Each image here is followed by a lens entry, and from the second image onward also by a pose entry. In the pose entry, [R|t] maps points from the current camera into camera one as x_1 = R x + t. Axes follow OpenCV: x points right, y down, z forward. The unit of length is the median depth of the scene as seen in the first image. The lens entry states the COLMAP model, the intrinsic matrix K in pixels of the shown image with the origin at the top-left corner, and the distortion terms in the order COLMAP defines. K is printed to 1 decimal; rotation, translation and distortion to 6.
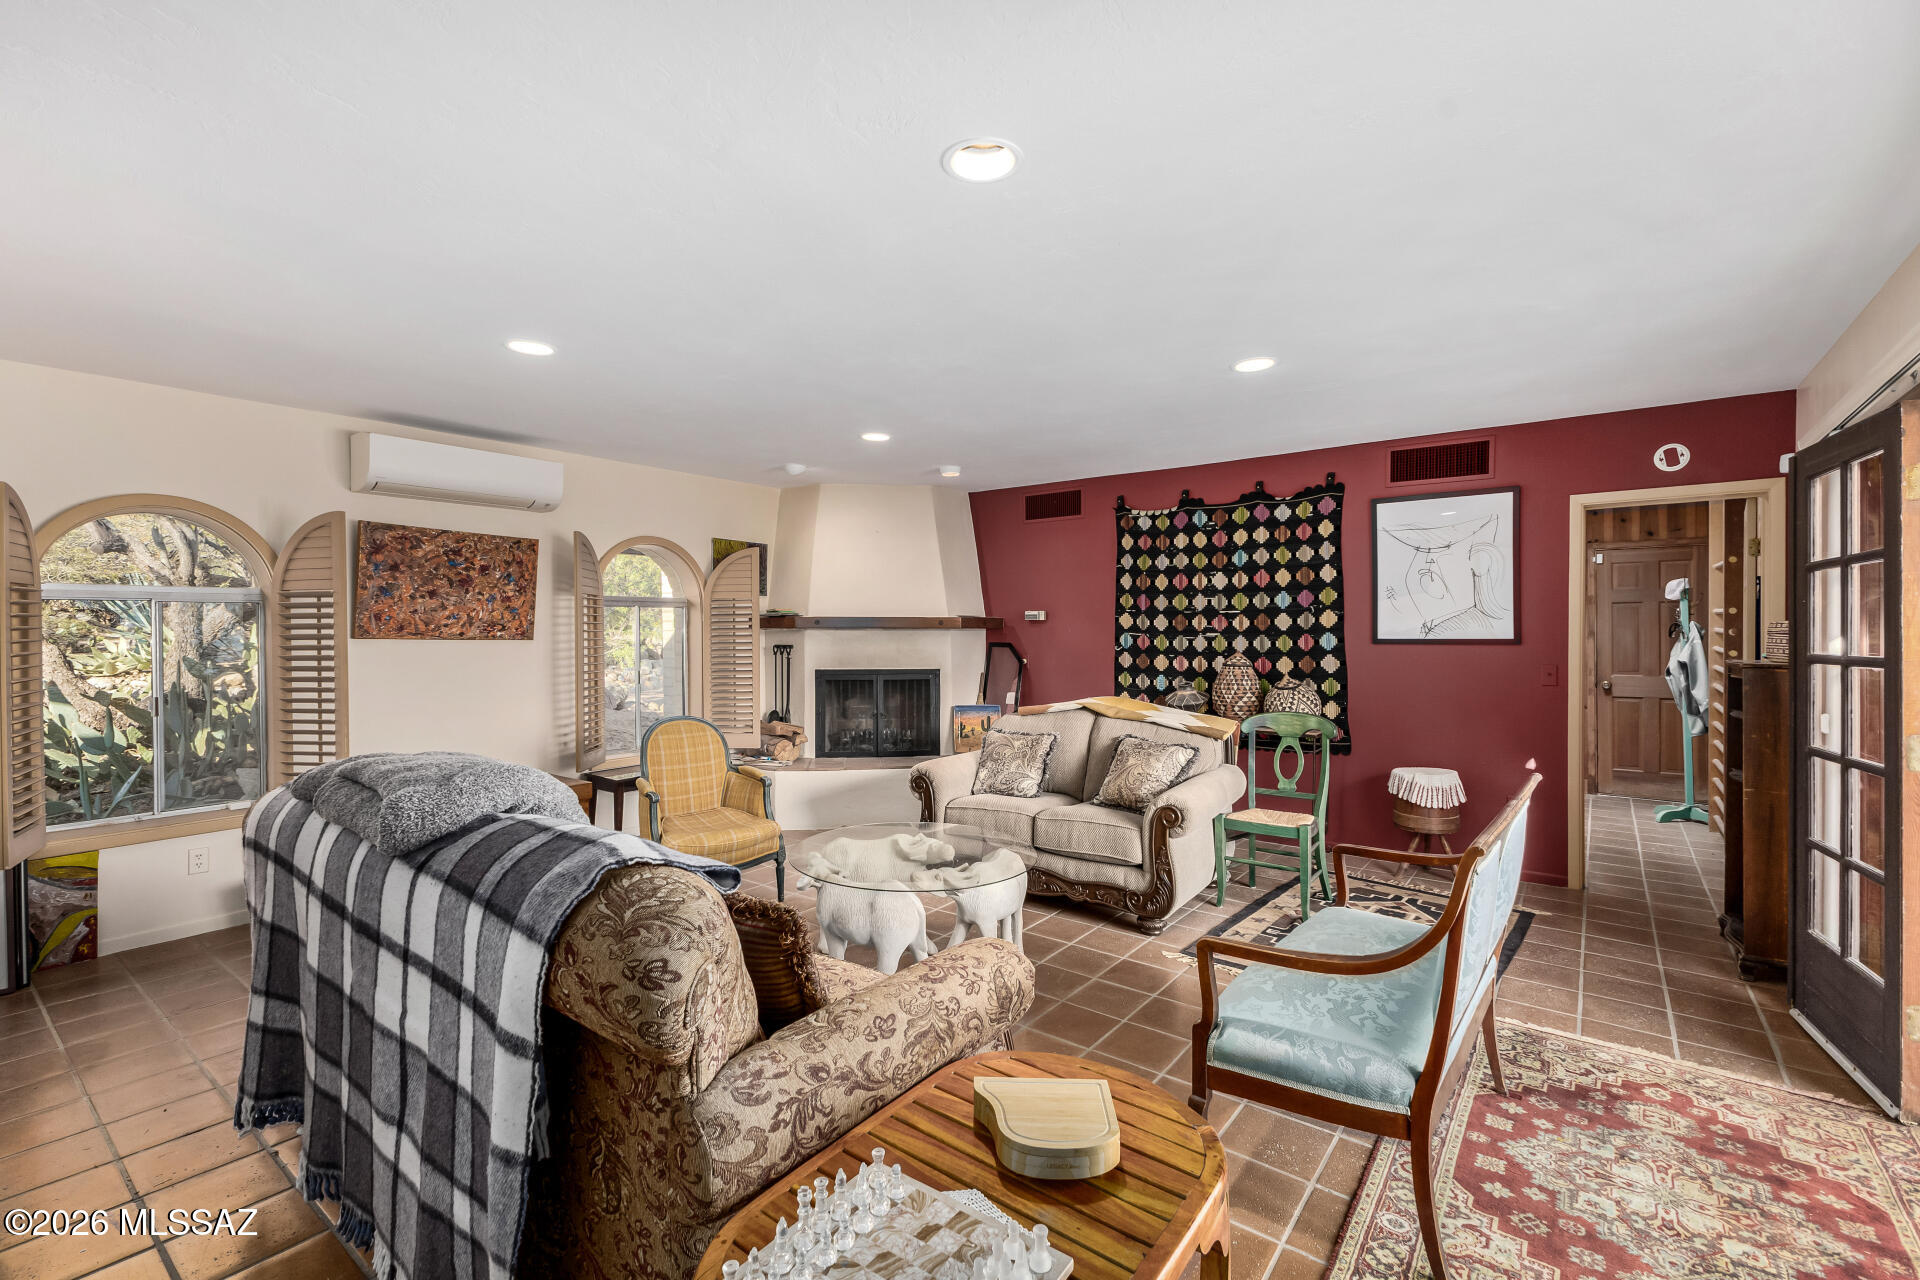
lens RADIAL K [[833.1, 0, 951.9], [0, 833.1, 637.4], [0, 0, 1]] dist [0.004985, 0.000894]
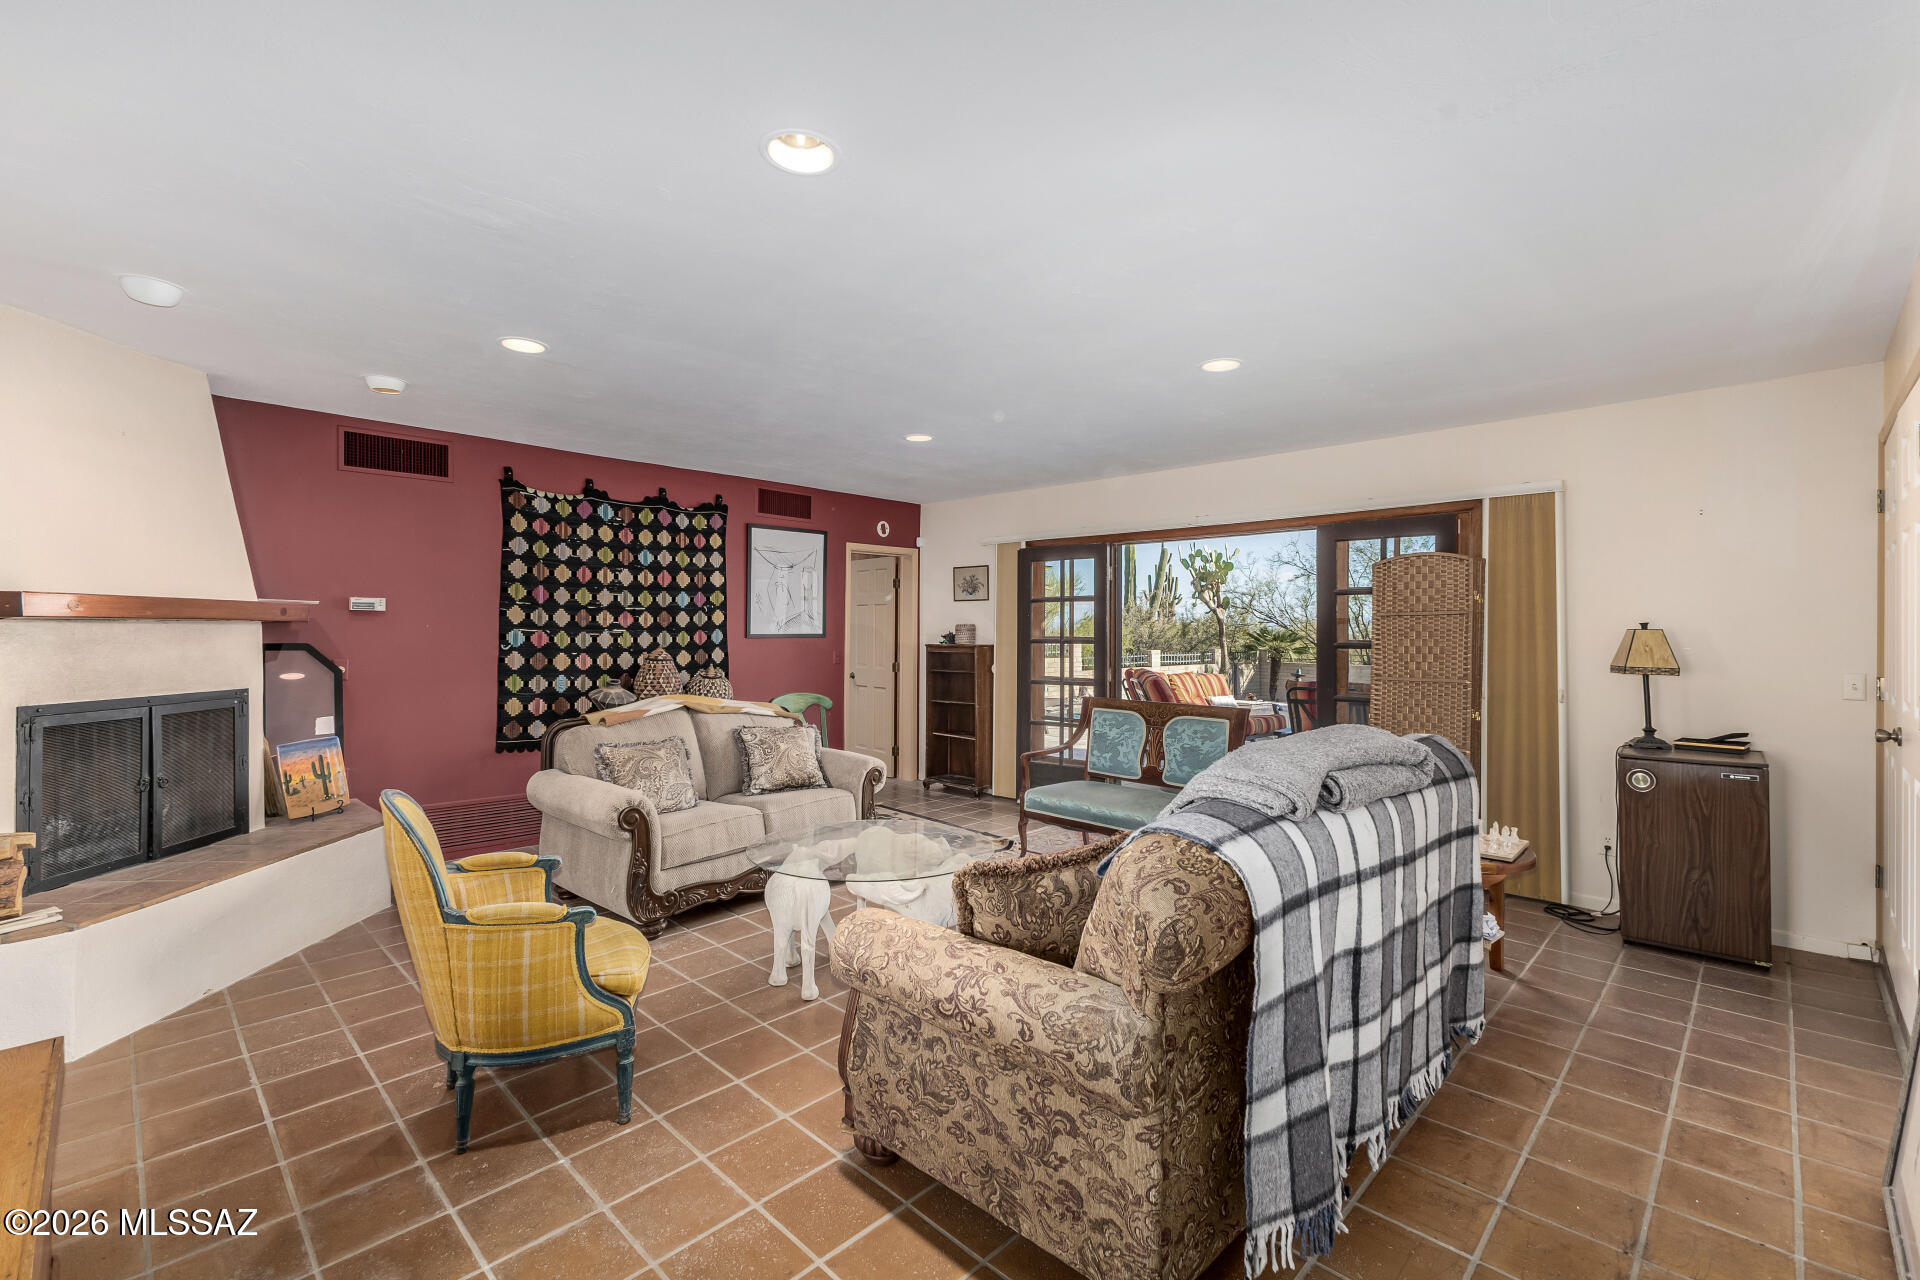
lens RADIAL K [[833.1, 0, 958.3], [0, 833.1, 634.0], [0, 0, 1]] dist [0.004985, 0.000894]
pose [[0.123103, -0.002225, 0.992391, -0.649589], [0.004181, 0.999990, 0.001723, 0.000347], [-0.992385, 0.003937, 0.123111, 0.492317]]
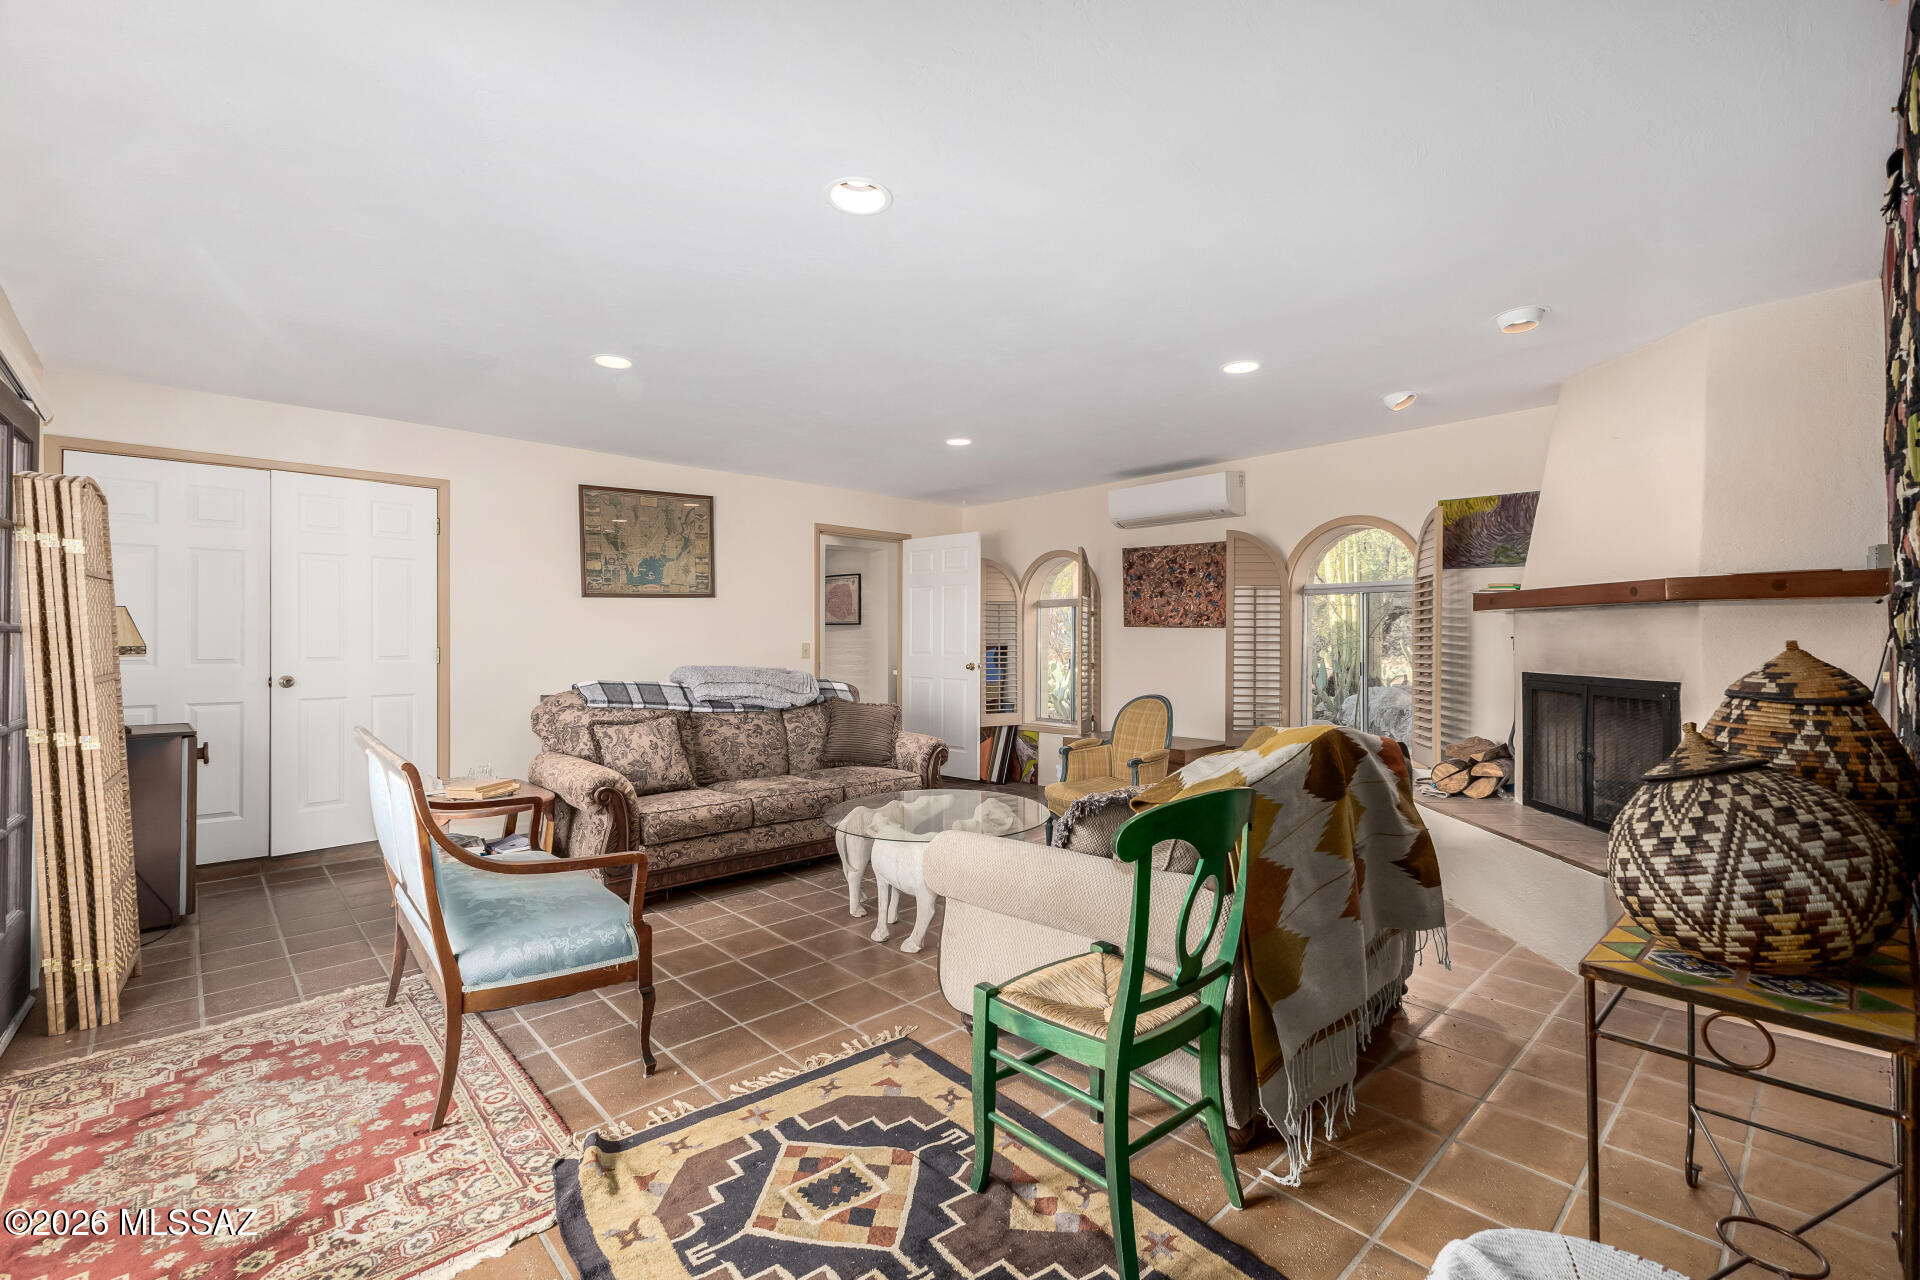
lens RADIAL K [[833.1, 0, 969.4], [0, 833.1, 637.6], [0, 0, 1]] dist [0.004985, 0.000894]
pose [[-0.159460, 0.001474, -0.987203, 0.423802], [-0.009204, 0.999953, 0.002980, 0.009932], [0.987161, 0.009561, -0.159439, 0.499670]]
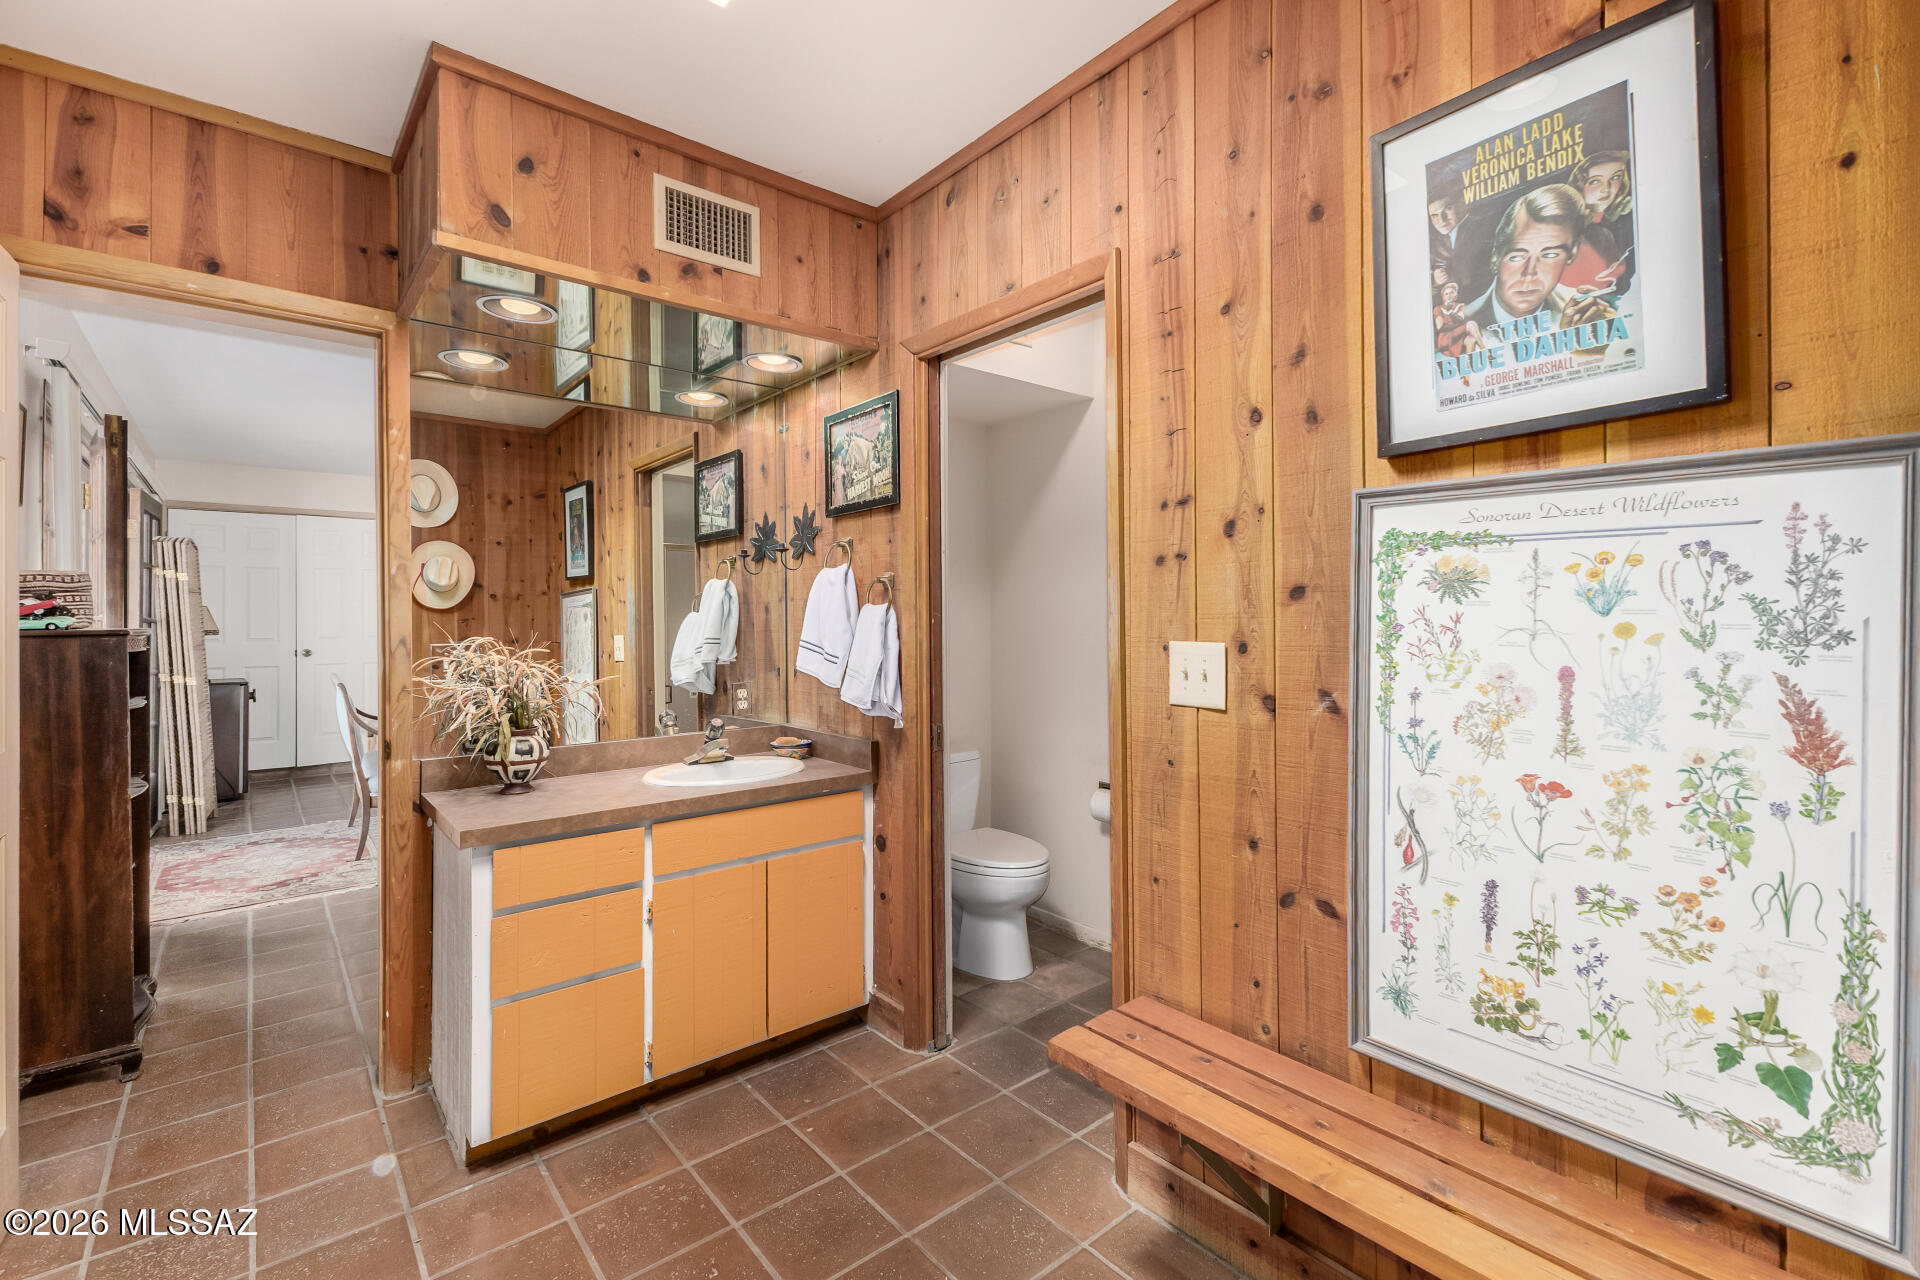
lens RADIAL K [[833.1, 0, 977.0], [0, 833.1, 608.1], [0, 0, 1]] dist [0.004985, 0.000894]
pose [[-0.198945, -0.006976, -0.979986, 0.459655], [0.003144, 0.999965, -0.007756, 0.009643], [0.980006, -0.004624, -0.198916, 0.548204]]
